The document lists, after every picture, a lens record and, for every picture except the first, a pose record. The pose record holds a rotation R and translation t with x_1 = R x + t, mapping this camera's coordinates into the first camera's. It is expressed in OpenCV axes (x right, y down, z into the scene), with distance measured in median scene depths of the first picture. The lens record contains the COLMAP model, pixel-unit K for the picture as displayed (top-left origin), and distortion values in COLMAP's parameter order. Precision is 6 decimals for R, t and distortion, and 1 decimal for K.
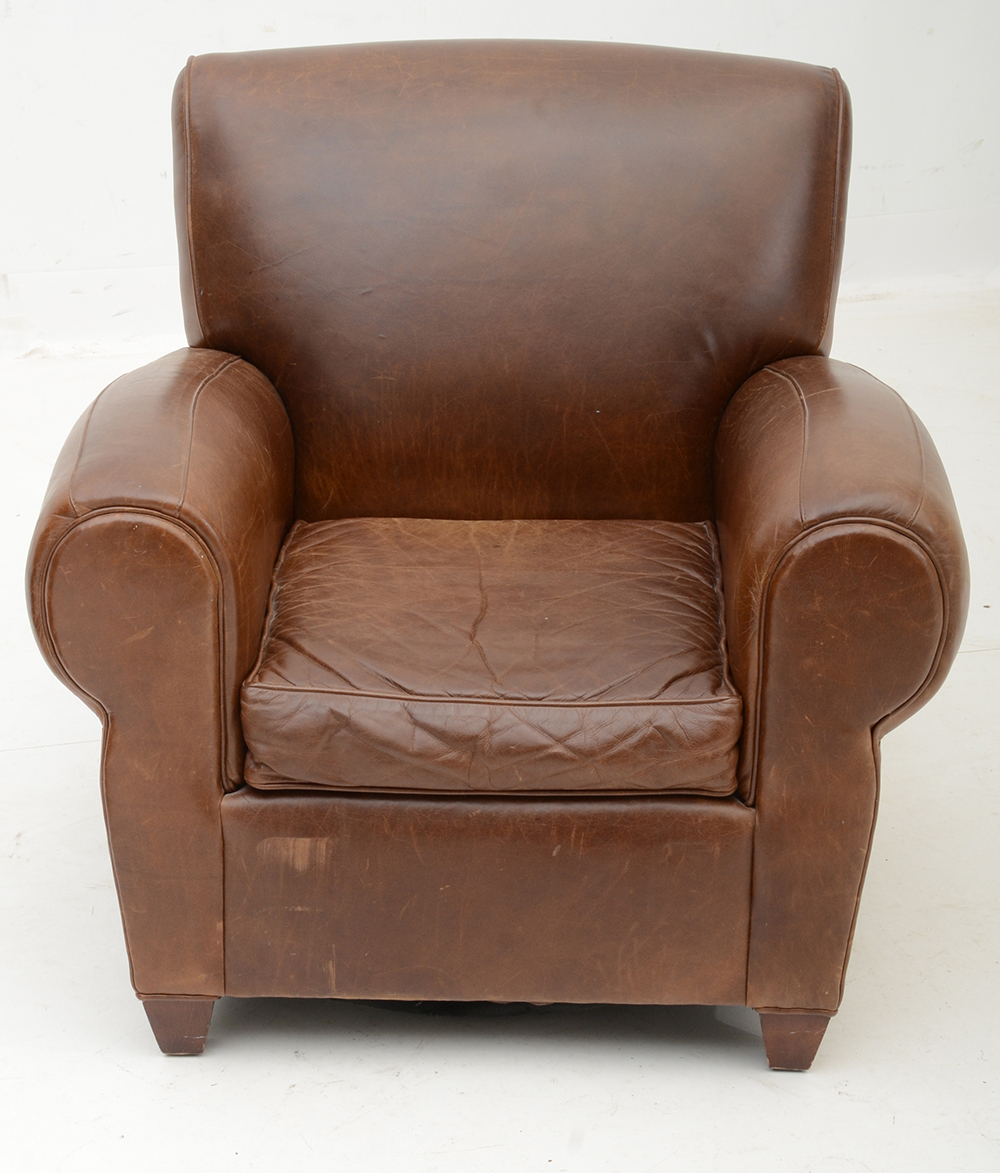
lens RADIAL K [[3083.3, 0, 462.3], [0, 3083.3, 610.6], [0, 0, 1]] dist [0.326617, 0.000000]
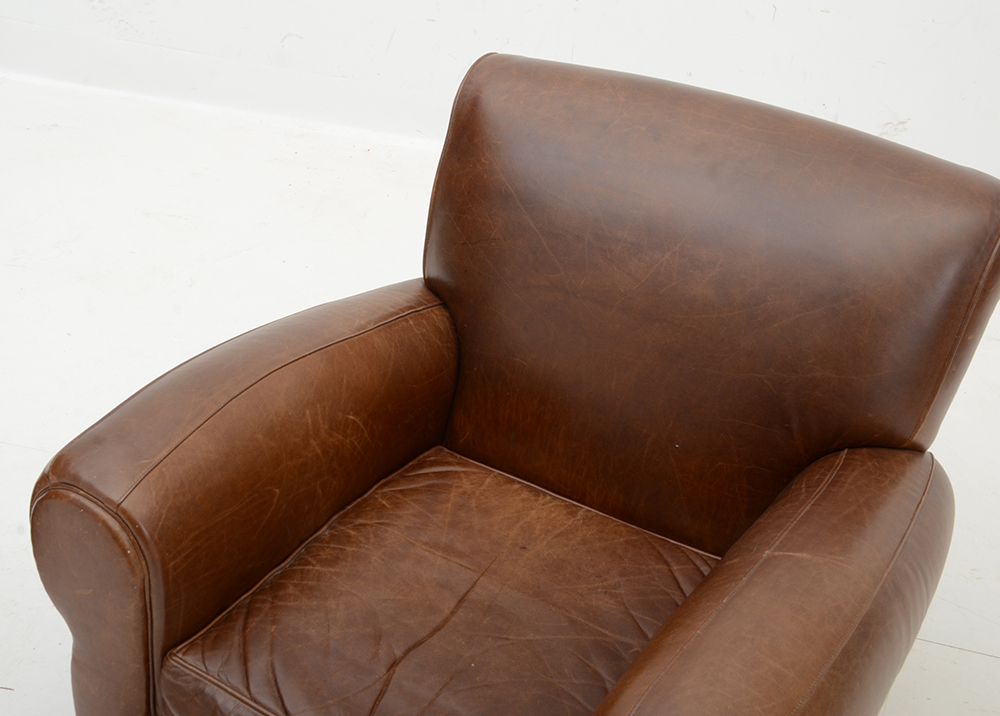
lens RADIAL K [[1400.6, 0, 451.2], [0, 1400.6, 371.3], [0, 0, 1]] dist [0.055737, 0.000000]
pose [[0.866223, 0.303514, -0.396909, 0.195132], [-0.233293, 0.948138, 0.215892, -0.211419], [0.441851, -0.094415, 0.892106, 0.581572]]
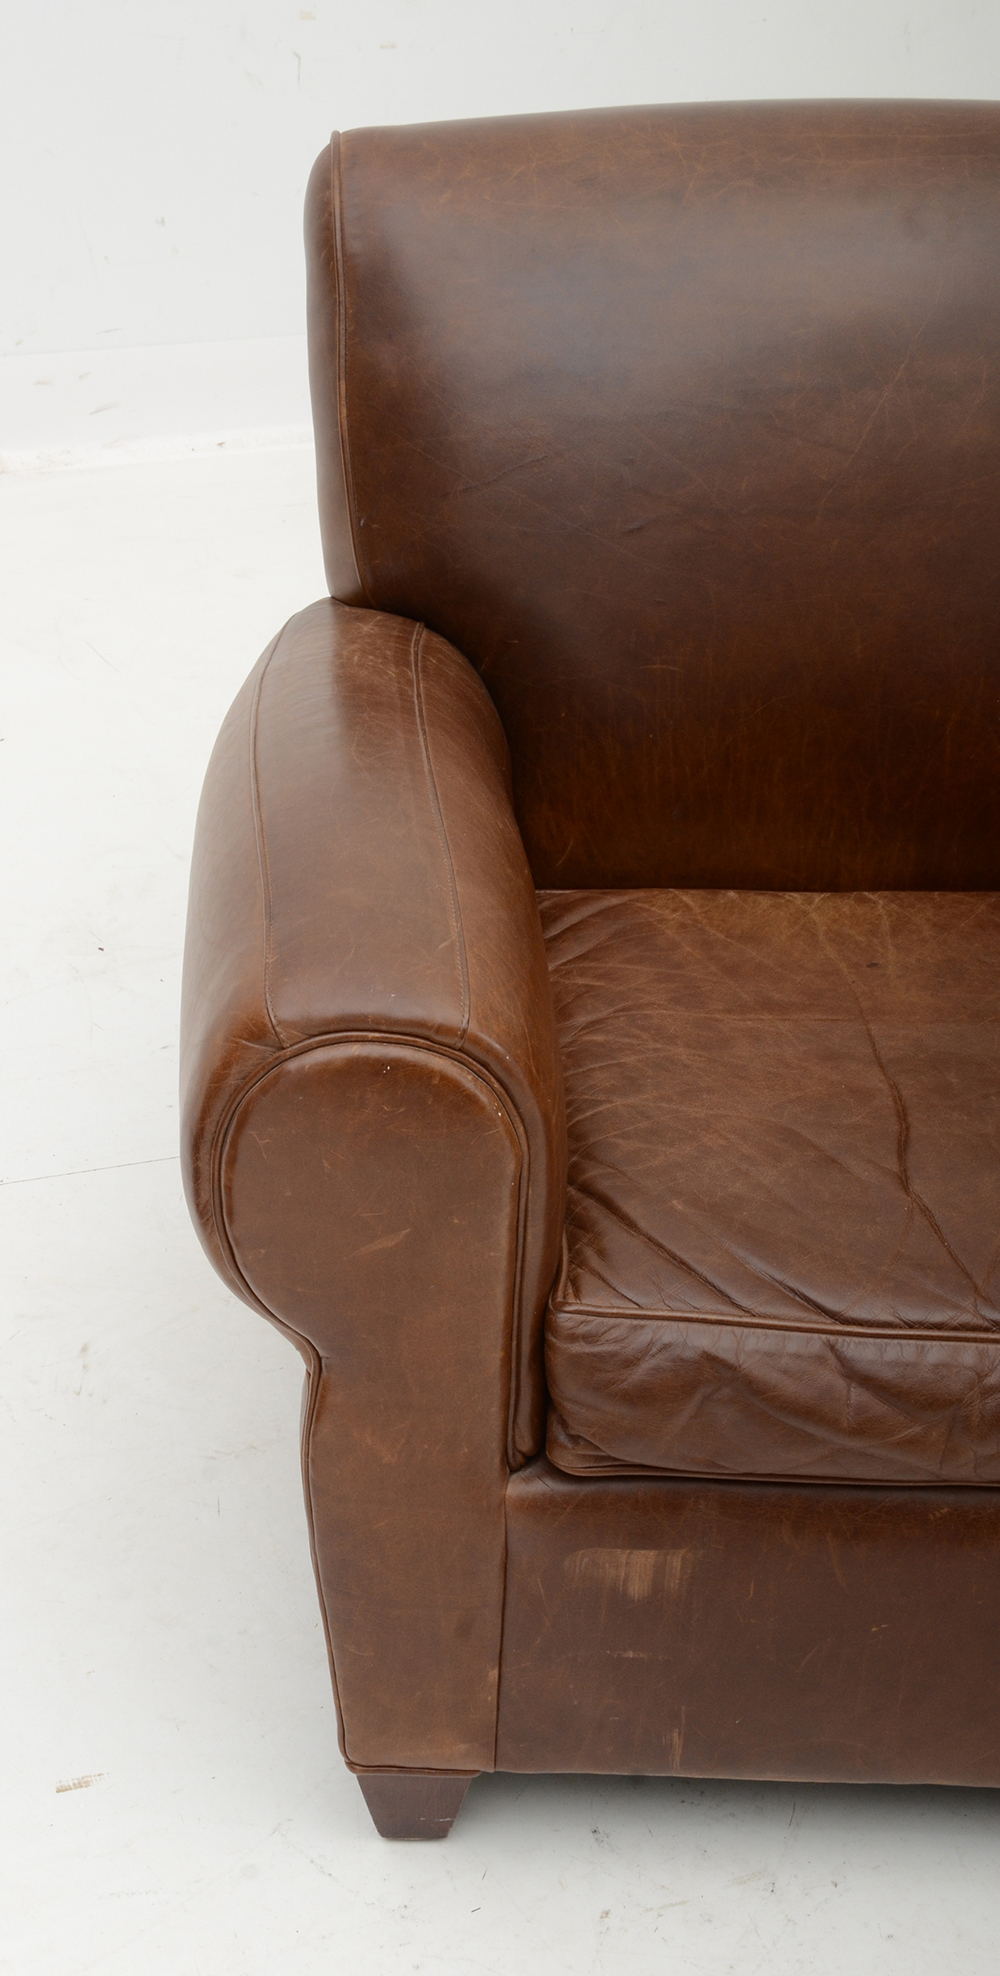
lens RADIAL K [[3054.3, 0, 336.9], [0, 3054.3, 952.5], [0, 0, 1]] dist [0.160423, 0.000000]
pose [[0.999724, -0.004273, 0.023108, -0.123056], [0.000982, 0.990068, 0.140587, -0.122243], [-0.023479, -0.140526, 0.989799, 0.433088]]
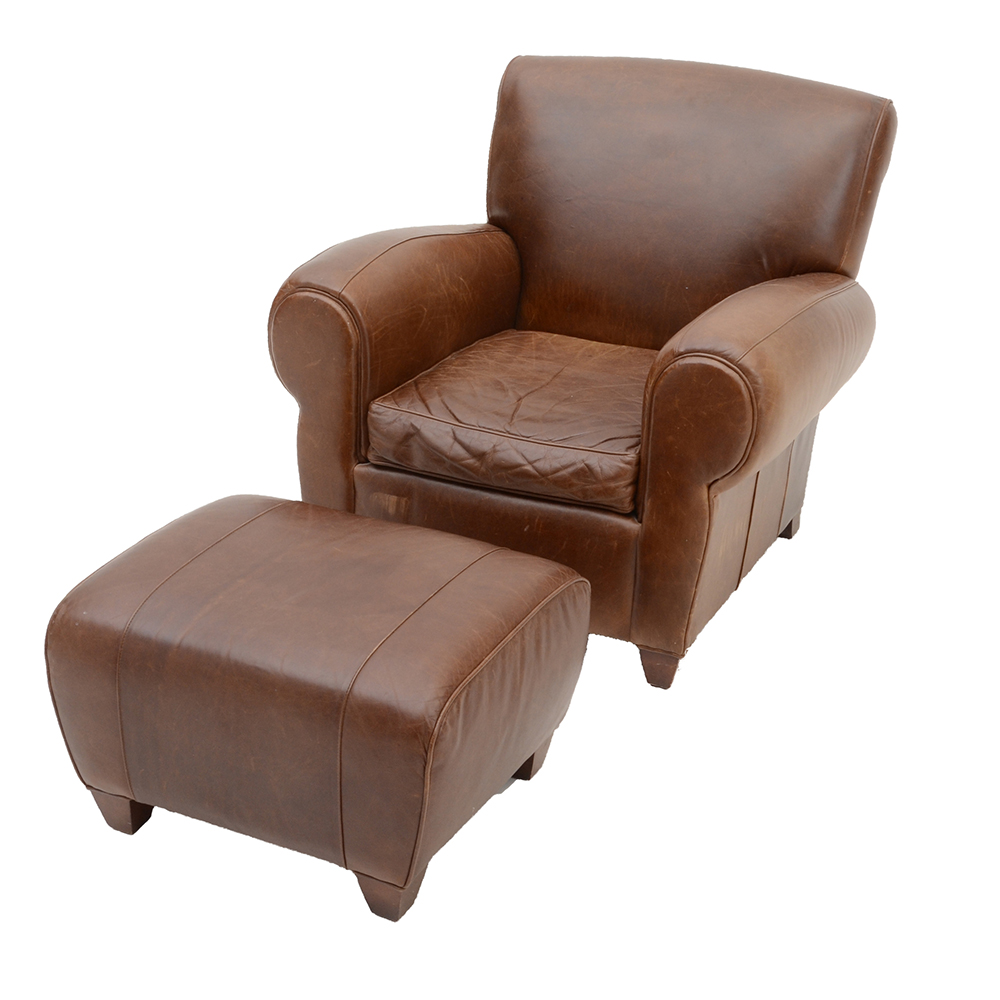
lens RADIAL K [[1900.4, 0, 509.5], [0, 1900.4, 509.2], [0, 0, 1]] dist [0.009964, 0.000000]
pose [[0.922476, 0.171387, -0.345926, 0.376543], [-0.160615, 0.985204, 0.059803, 0.006869], [0.351057, 0.000394, 0.936354, 0.026916]]
